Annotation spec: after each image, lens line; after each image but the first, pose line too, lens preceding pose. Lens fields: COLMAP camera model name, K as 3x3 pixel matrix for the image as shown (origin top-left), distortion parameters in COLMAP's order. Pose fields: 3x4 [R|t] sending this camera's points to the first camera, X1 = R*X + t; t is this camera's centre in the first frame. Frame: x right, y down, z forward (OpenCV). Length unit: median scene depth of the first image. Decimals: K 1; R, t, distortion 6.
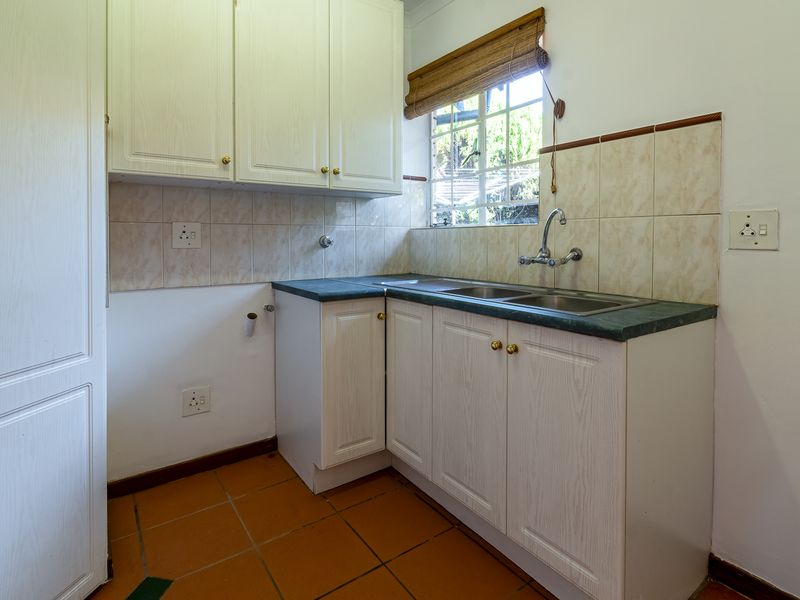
lens RADIAL K [[419.4, 0, 385.5], [0, 419.4, 245.3], [0, 0, 1]] dist [0.004191, -0.000322]
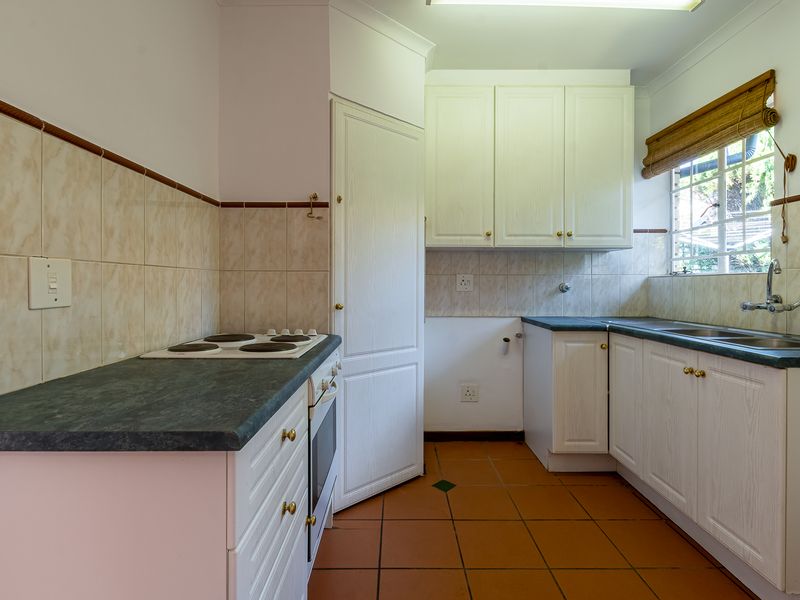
lens RADIAL K [[386.0, 0, 406.8], [0, 386.0, 281.2], [0, 0, 1]] dist [0.004946, -0.000561]
pose [[0.831357, -0.001584, -0.555736, 0.147414], [-0.011631, 0.999727, -0.020250, 0.001643], [0.555617, 0.023299, 0.831112, -0.317642]]
